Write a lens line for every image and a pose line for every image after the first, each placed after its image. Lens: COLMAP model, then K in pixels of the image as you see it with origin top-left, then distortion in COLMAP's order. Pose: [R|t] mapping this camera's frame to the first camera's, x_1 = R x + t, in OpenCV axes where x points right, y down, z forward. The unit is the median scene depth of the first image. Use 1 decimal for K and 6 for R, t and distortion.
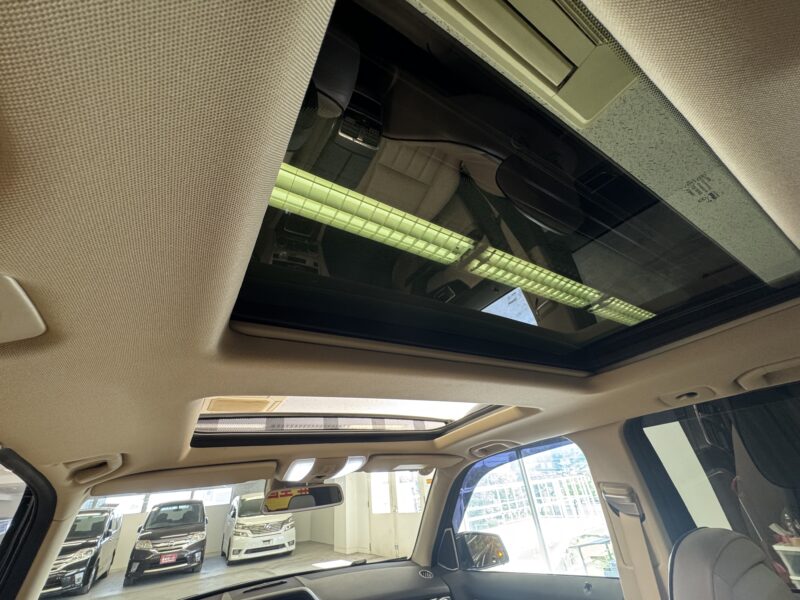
lens RADIAL K [[327.4, 0, 399.7], [0, 327.4, 295.5], [0, 0, 1]] dist [-0.004468, 0.001641]
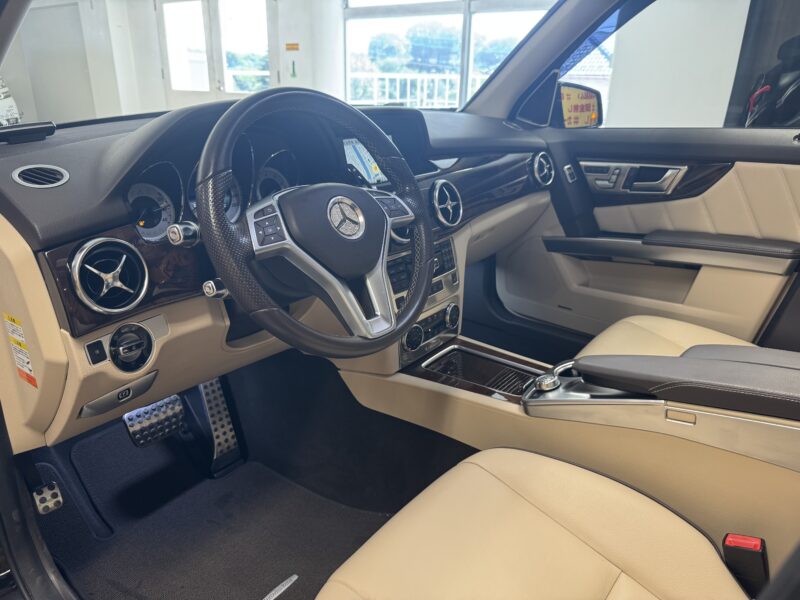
lens RADIAL K [[573.0, 0, 399.3], [0, 573.0, 295.2], [0, 0, 1]] dist [0.038282, -0.072819]
pose [[0.924349, -0.022988, 0.380854, -0.109967], [-0.280022, 0.637136, 0.718084, 0.053239], [-0.259163, -0.770408, 0.582499, 0.018781]]
